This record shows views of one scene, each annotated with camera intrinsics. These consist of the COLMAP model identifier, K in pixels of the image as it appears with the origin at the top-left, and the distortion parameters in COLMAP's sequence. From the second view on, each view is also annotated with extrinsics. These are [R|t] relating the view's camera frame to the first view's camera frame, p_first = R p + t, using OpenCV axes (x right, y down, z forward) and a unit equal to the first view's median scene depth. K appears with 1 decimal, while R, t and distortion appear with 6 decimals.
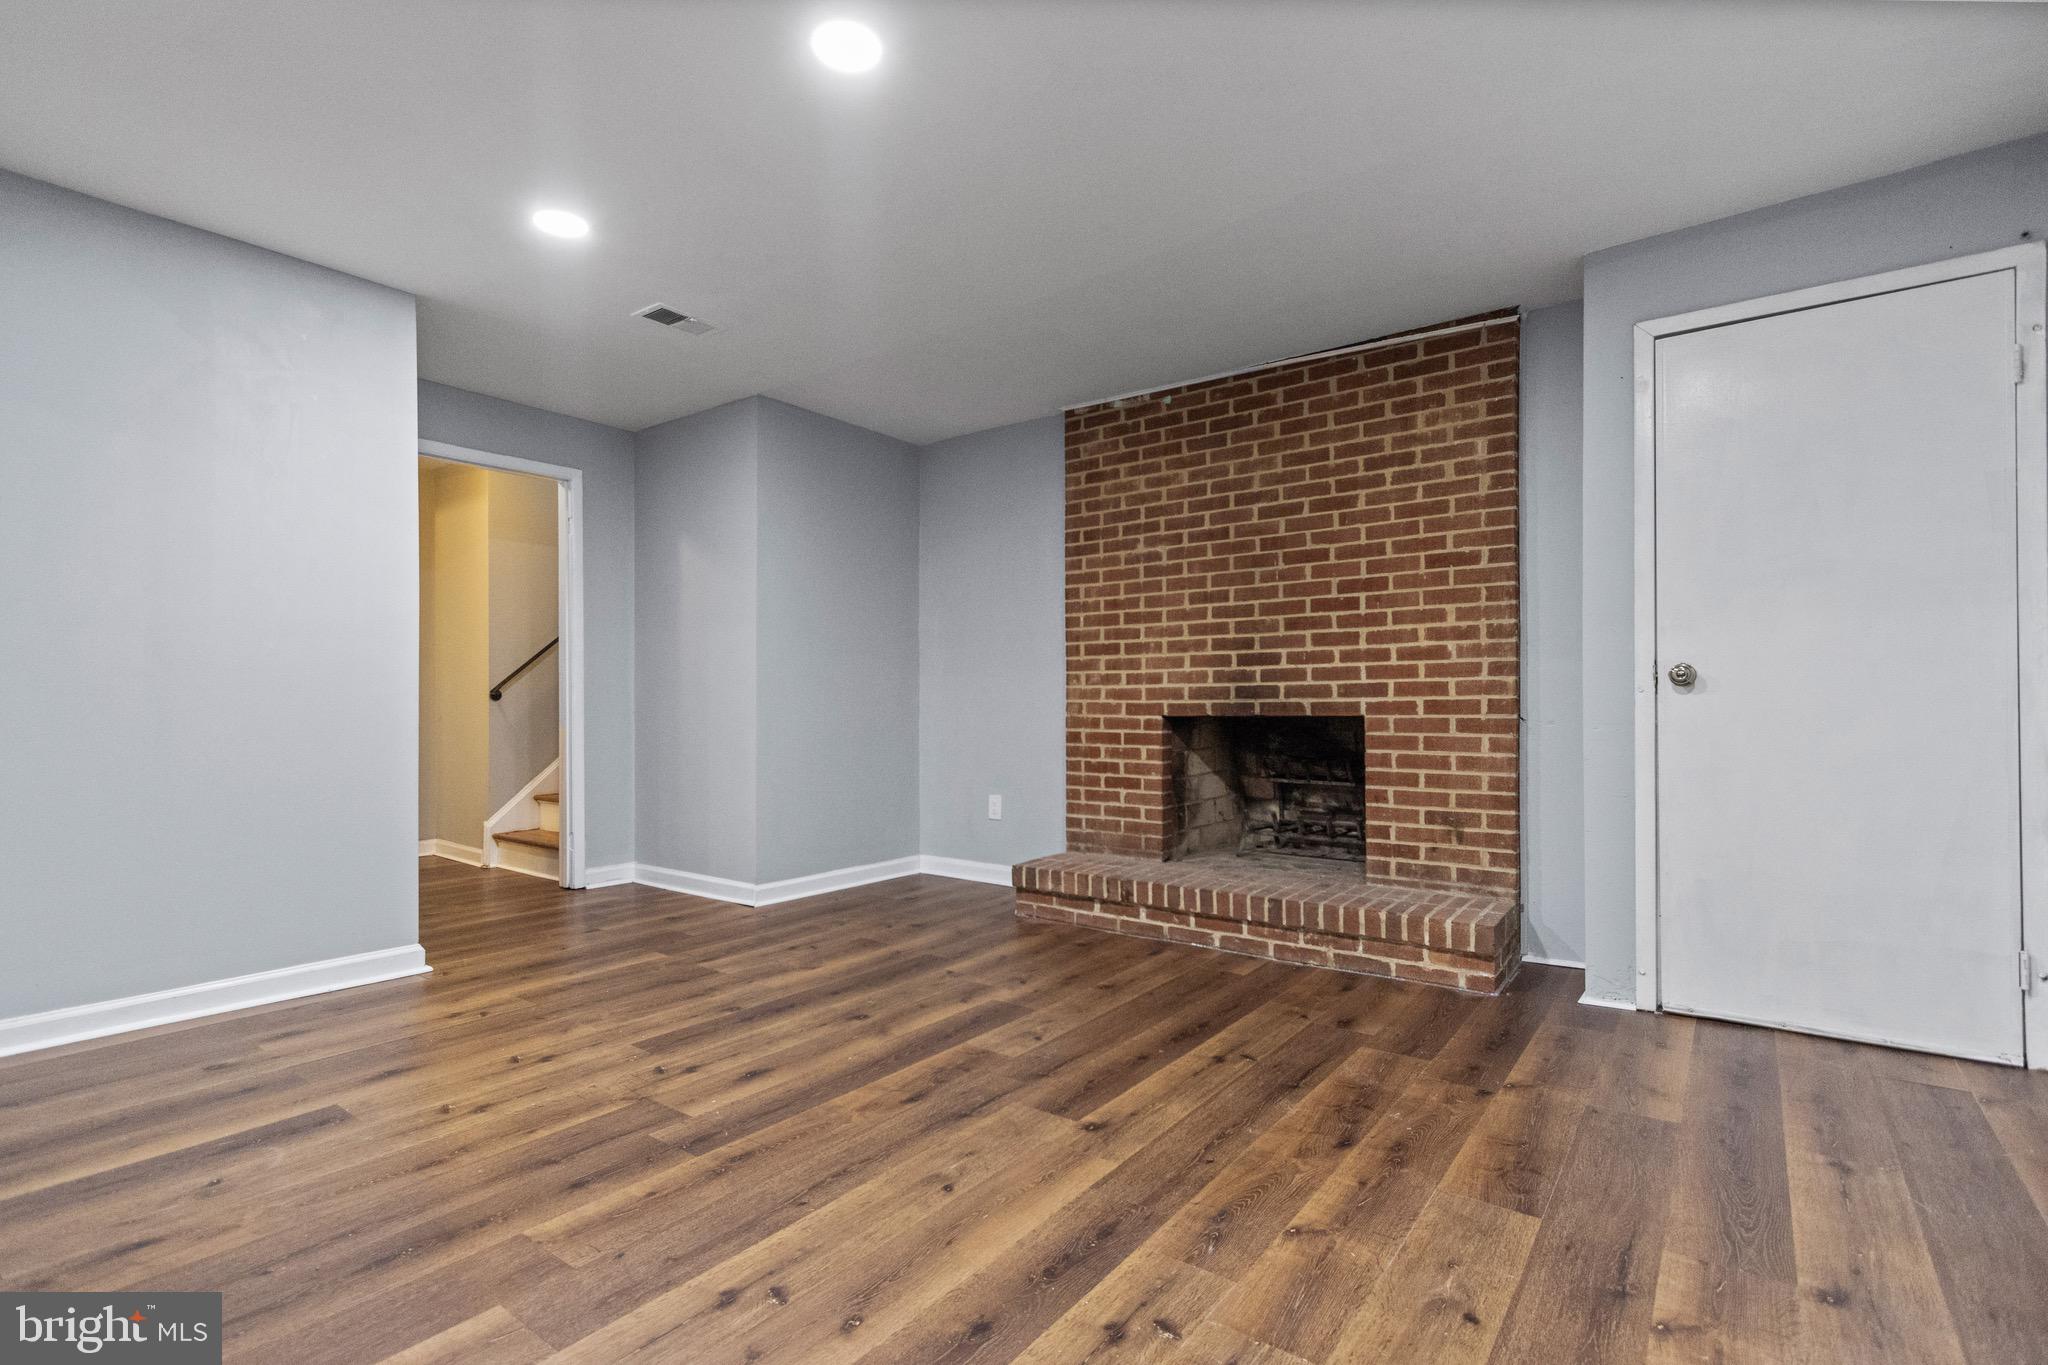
lens RADIAL K [[958.2, 0, 1025.6], [0, 958.2, 663.6], [0, 0, 1]] dist [0.002467, 0.000443]
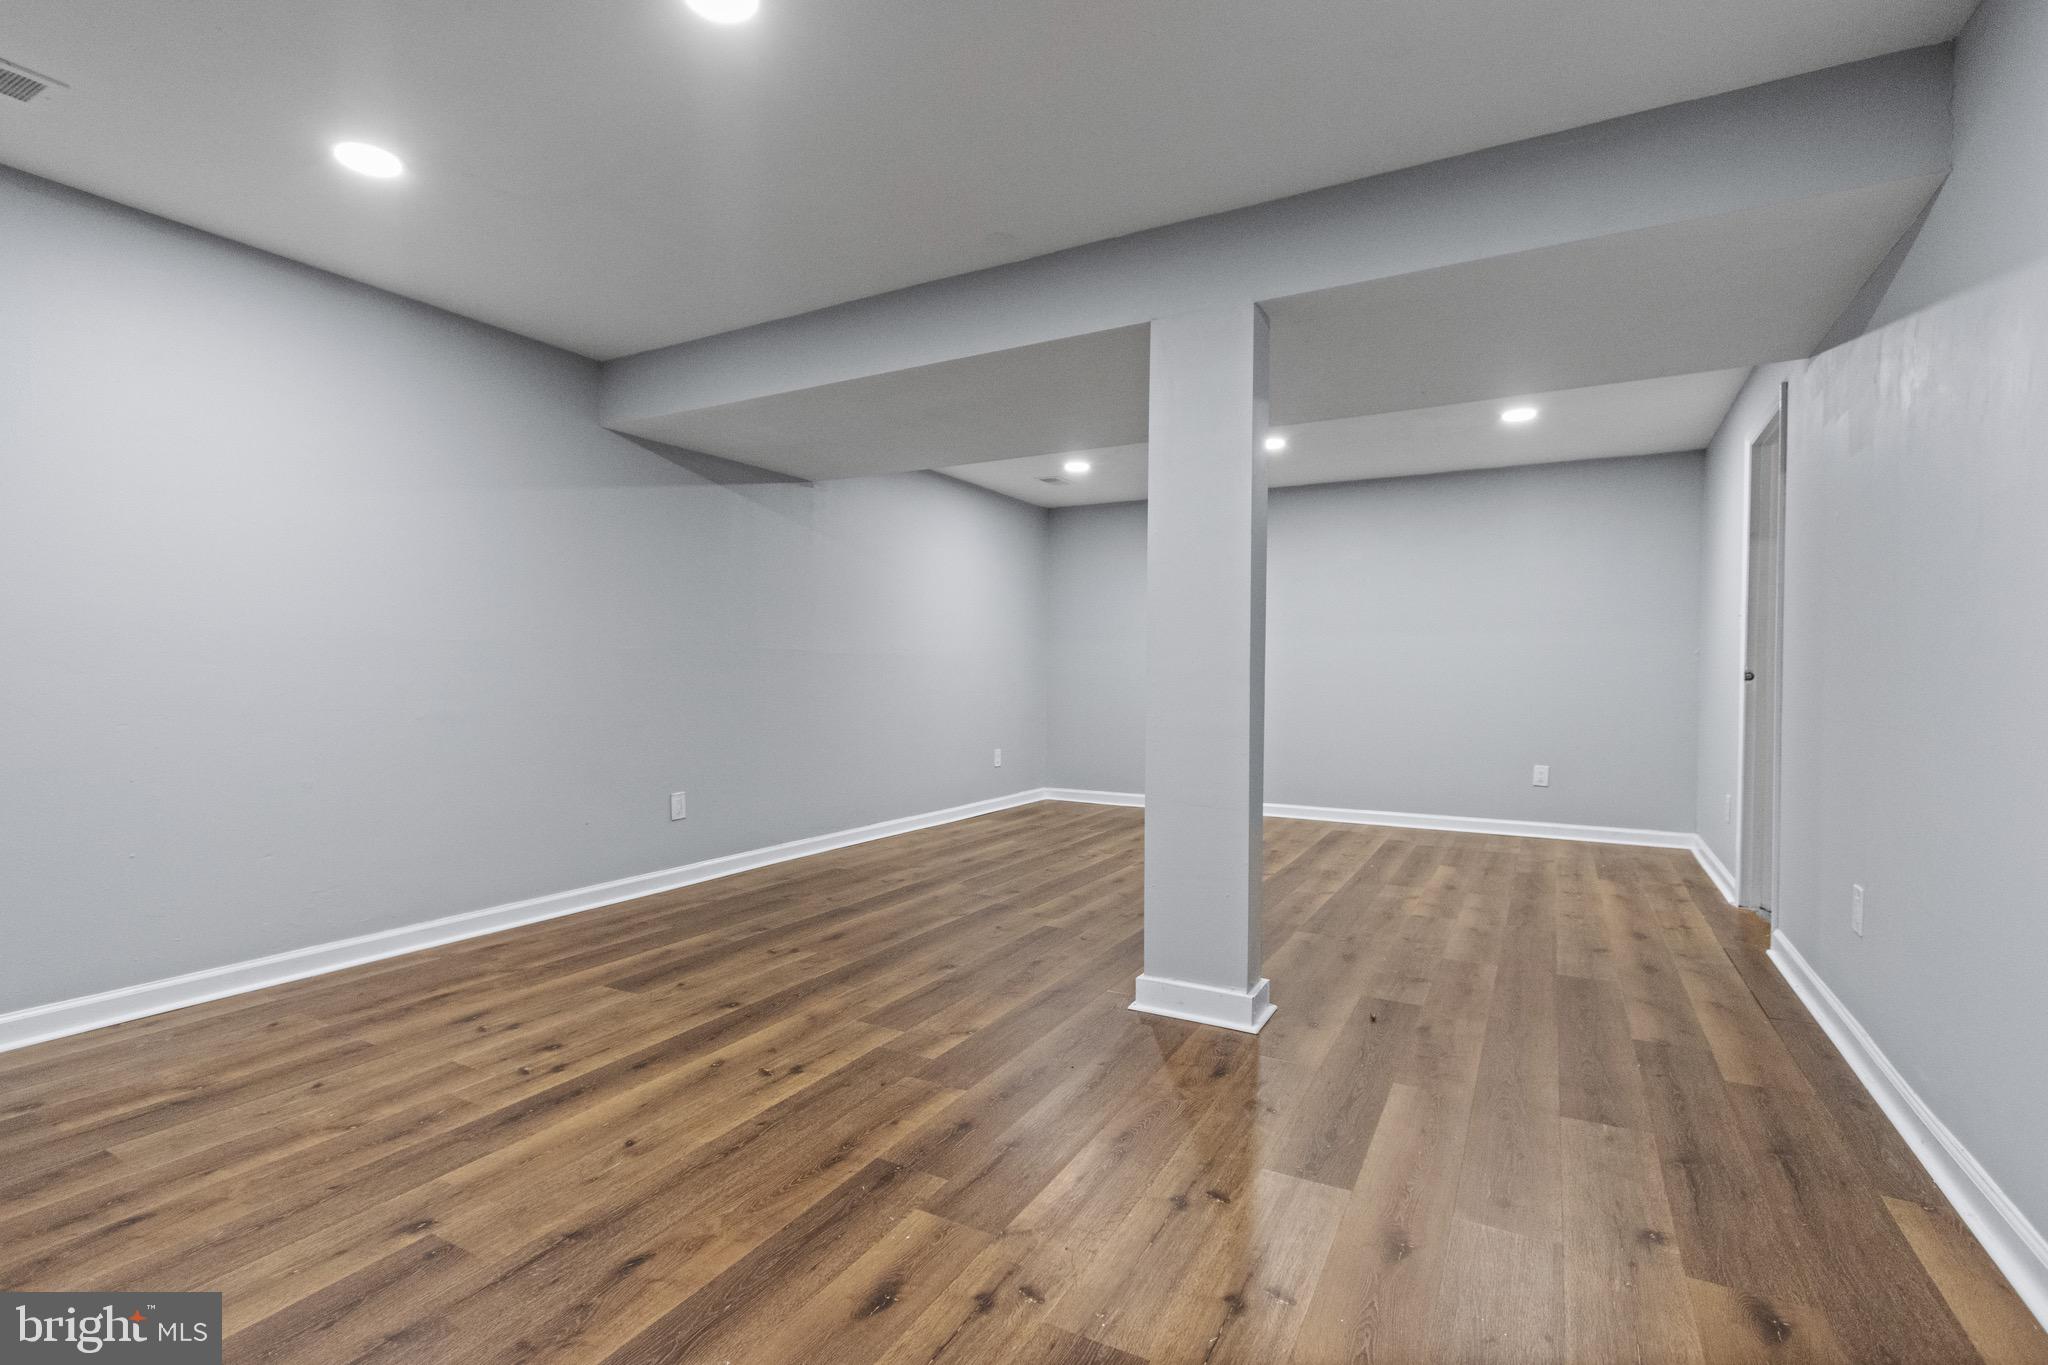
lens RADIAL K [[958.2, 0, 1025.6], [0, 958.2, 663.6], [0, 0, 1]] dist [0.002467, 0.000443]
pose [[-0.990088, -0.004614, -0.140375, -0.196643], [0.002096, 0.998864, -0.047616, 0.022648], [0.140435, -0.047438, -0.988953, 1.142756]]
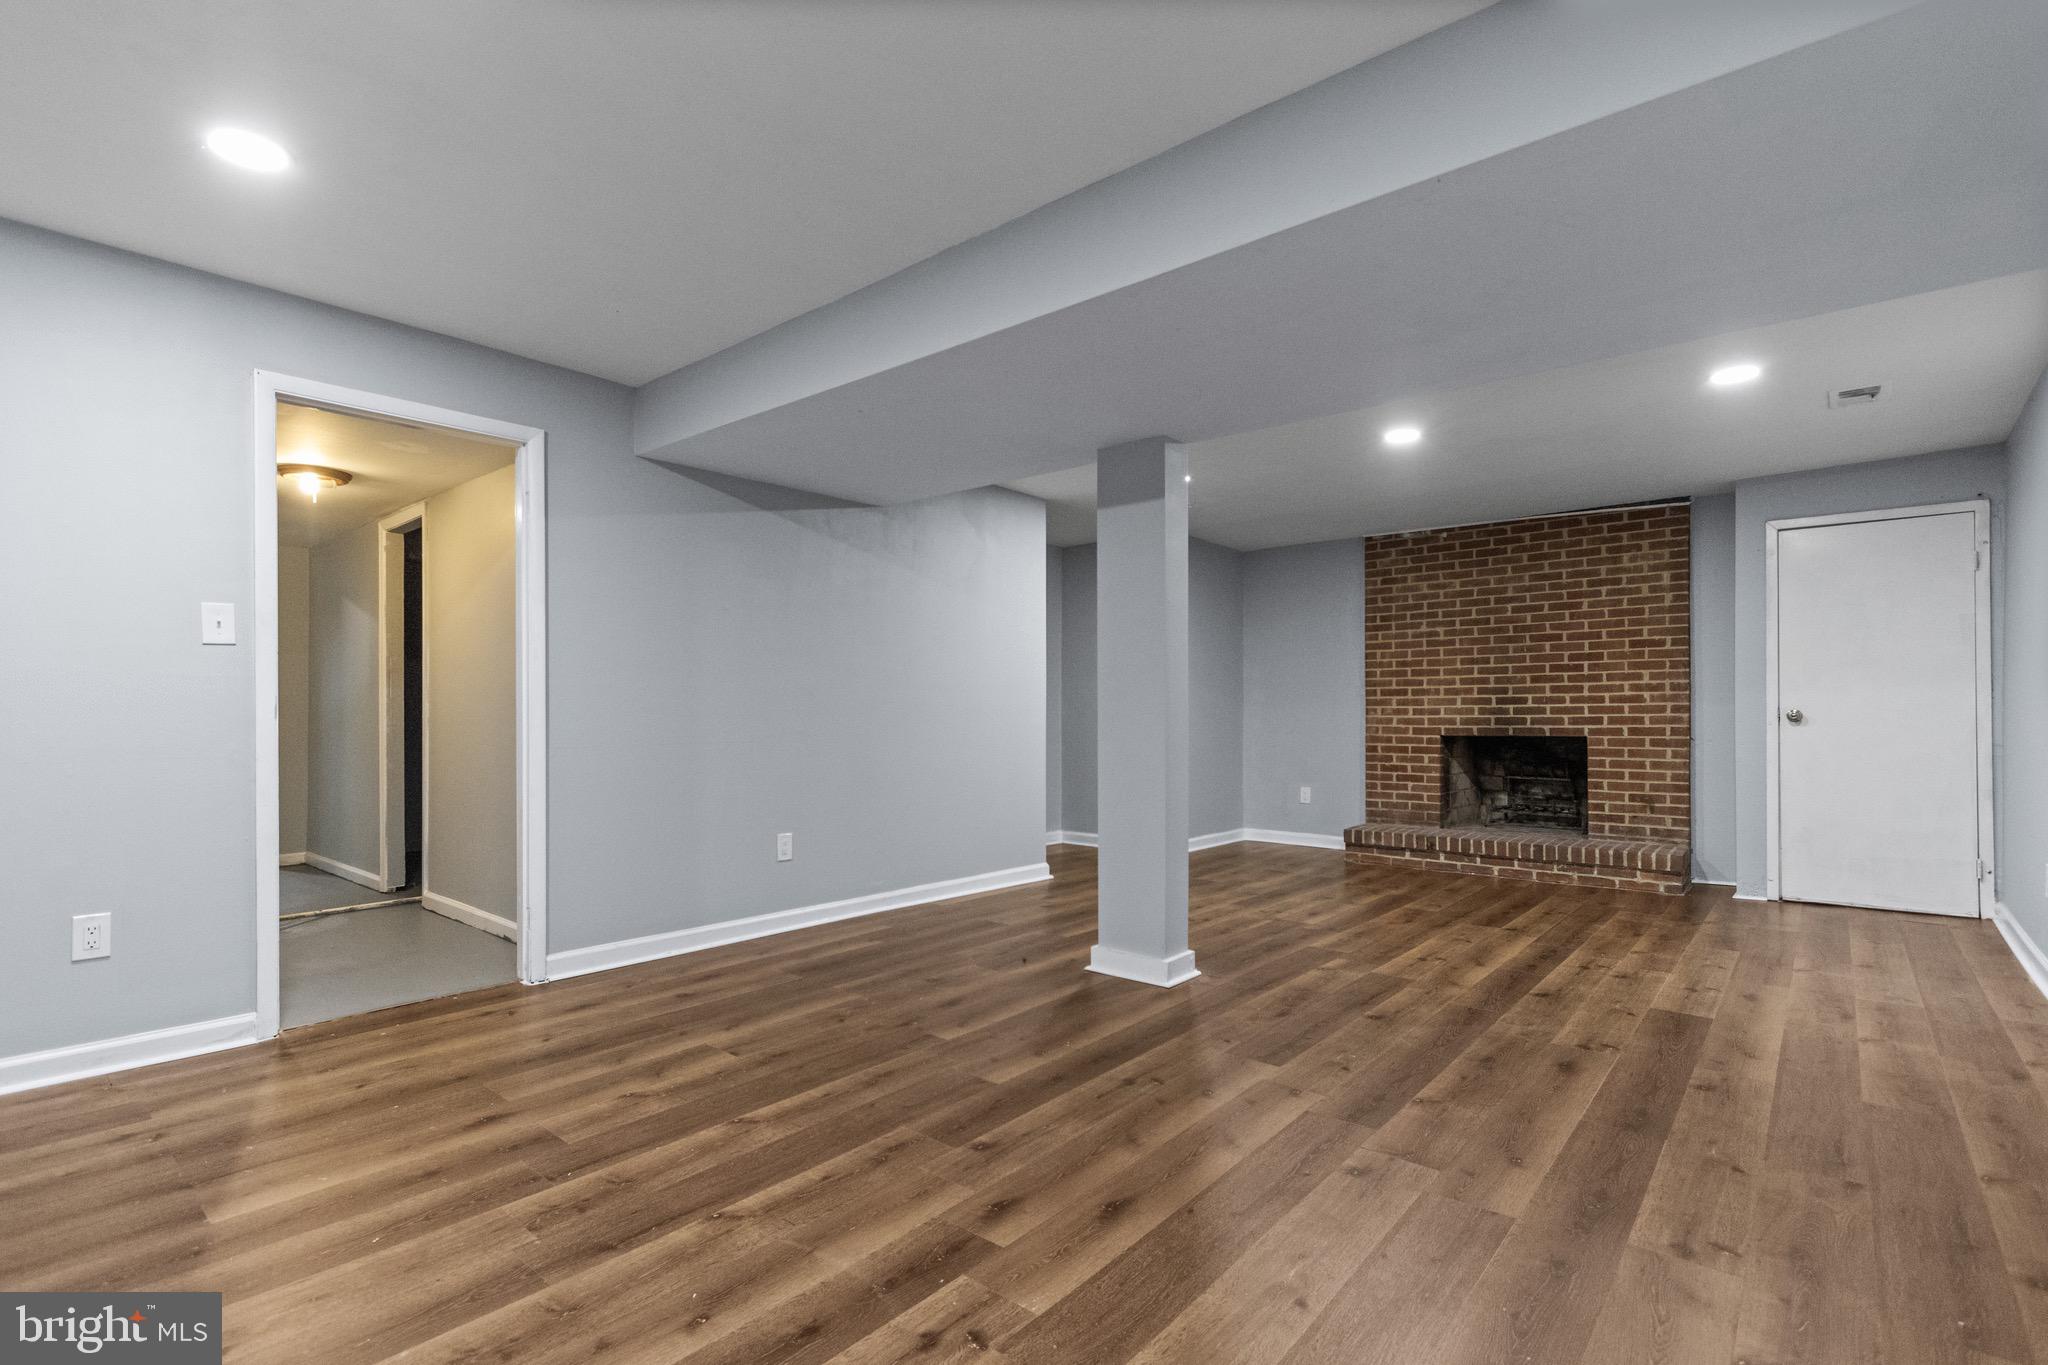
lens RADIAL K [[948.6, 0, 1004.8], [0, 948.6, 677.9], [0, 0, 1]] dist [-0.003197, -0.001908]
pose [[0.997148, -0.000093, -0.075474, -0.534166], [0.000101, 1.000000, 0.000097, -0.047396], [0.075474, -0.000104, 0.997148, -0.713424]]
